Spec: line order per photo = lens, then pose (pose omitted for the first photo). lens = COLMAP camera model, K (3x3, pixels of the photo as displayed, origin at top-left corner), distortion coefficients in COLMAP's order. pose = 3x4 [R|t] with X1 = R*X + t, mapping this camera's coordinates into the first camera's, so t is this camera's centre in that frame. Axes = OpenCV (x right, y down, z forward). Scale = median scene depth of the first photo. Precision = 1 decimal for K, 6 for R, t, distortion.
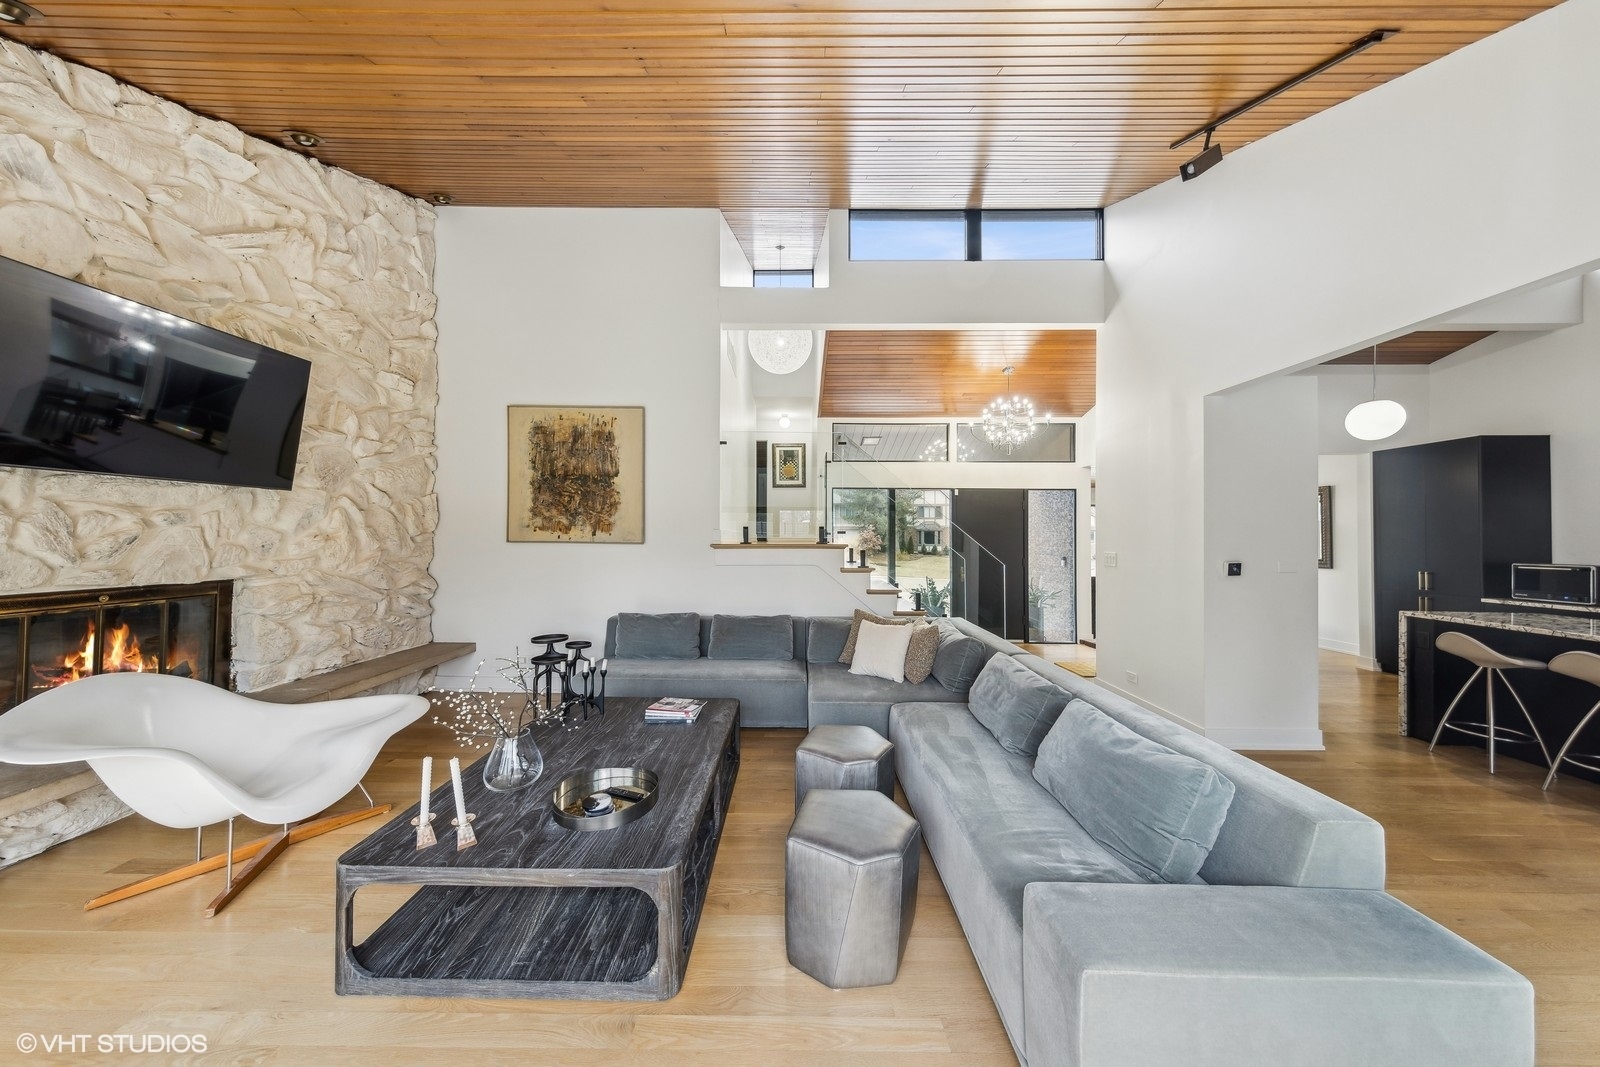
lens RADIAL K [[507.8, 0, 792.6], [0, 507.8, 533.3], [0, 0, 1]] dist [0.000591, -0.000028]
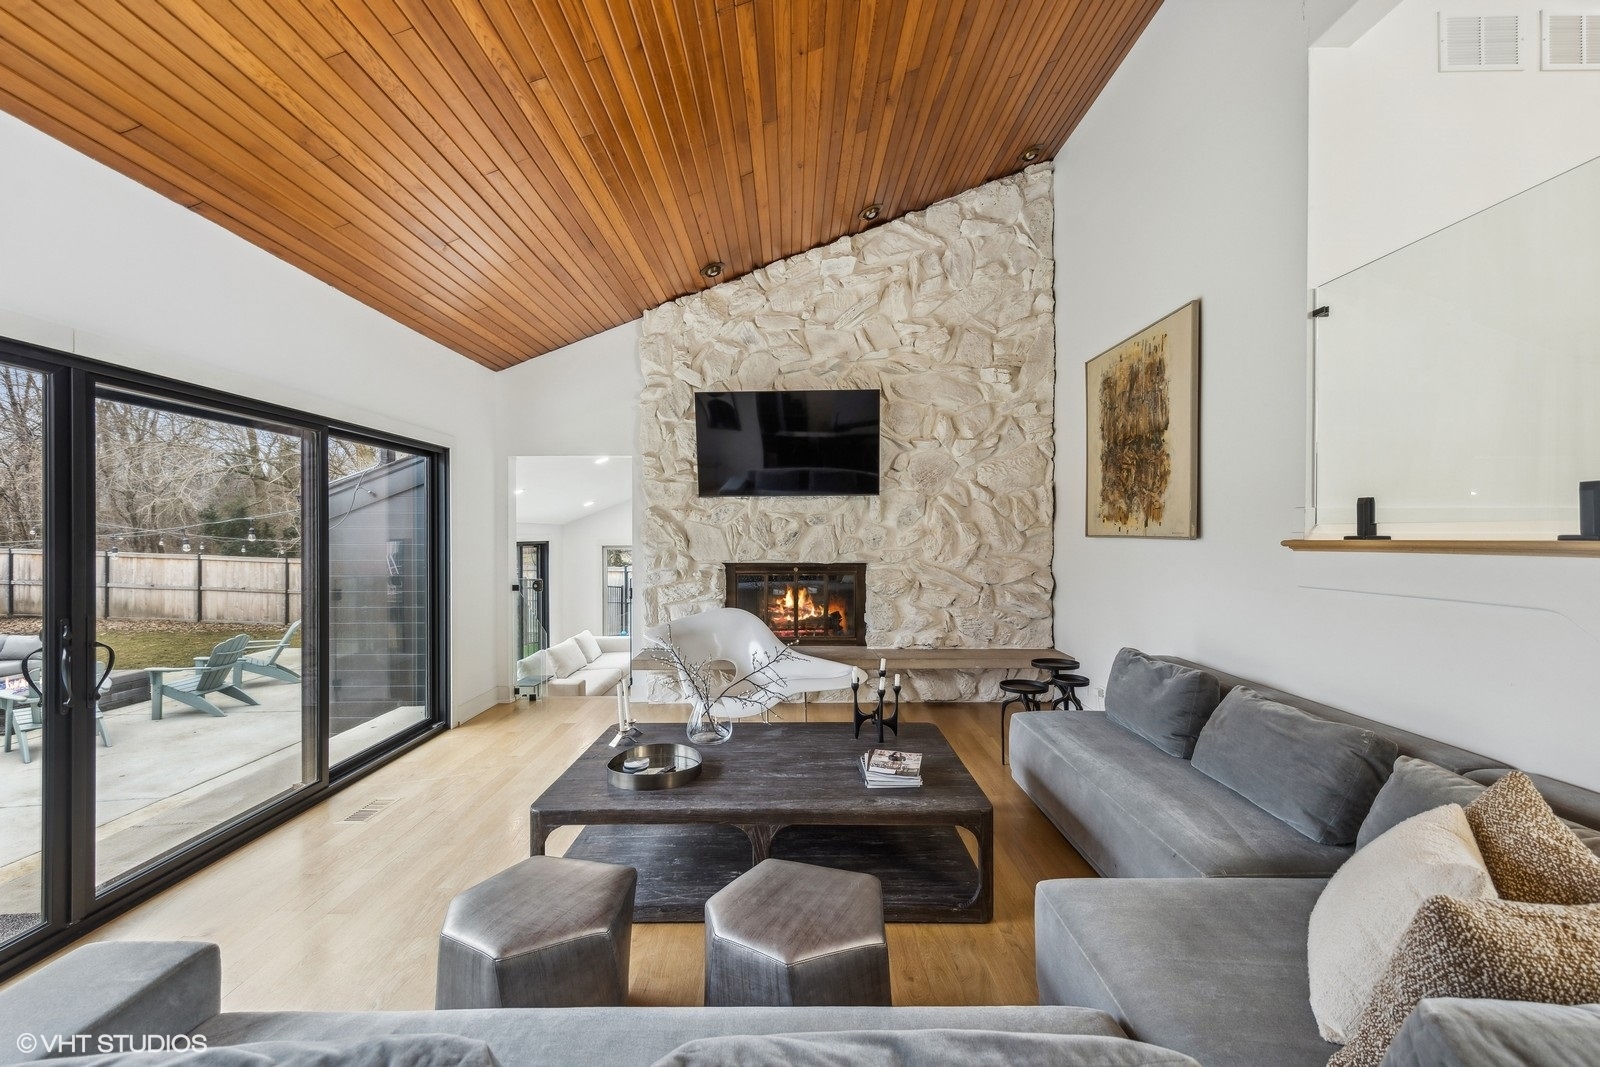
lens RADIAL K [[637.0, 0, 792.8], [0, 637.0, 536.0], [0, 0, 1]] dist [0.000395, -0.000122]
pose [[0.020987, -0.003032, -0.999775, 0.455511], [0.013678, 0.999903, -0.002745, 0.014127], [0.999686, -0.013617, 0.021027, 0.581437]]
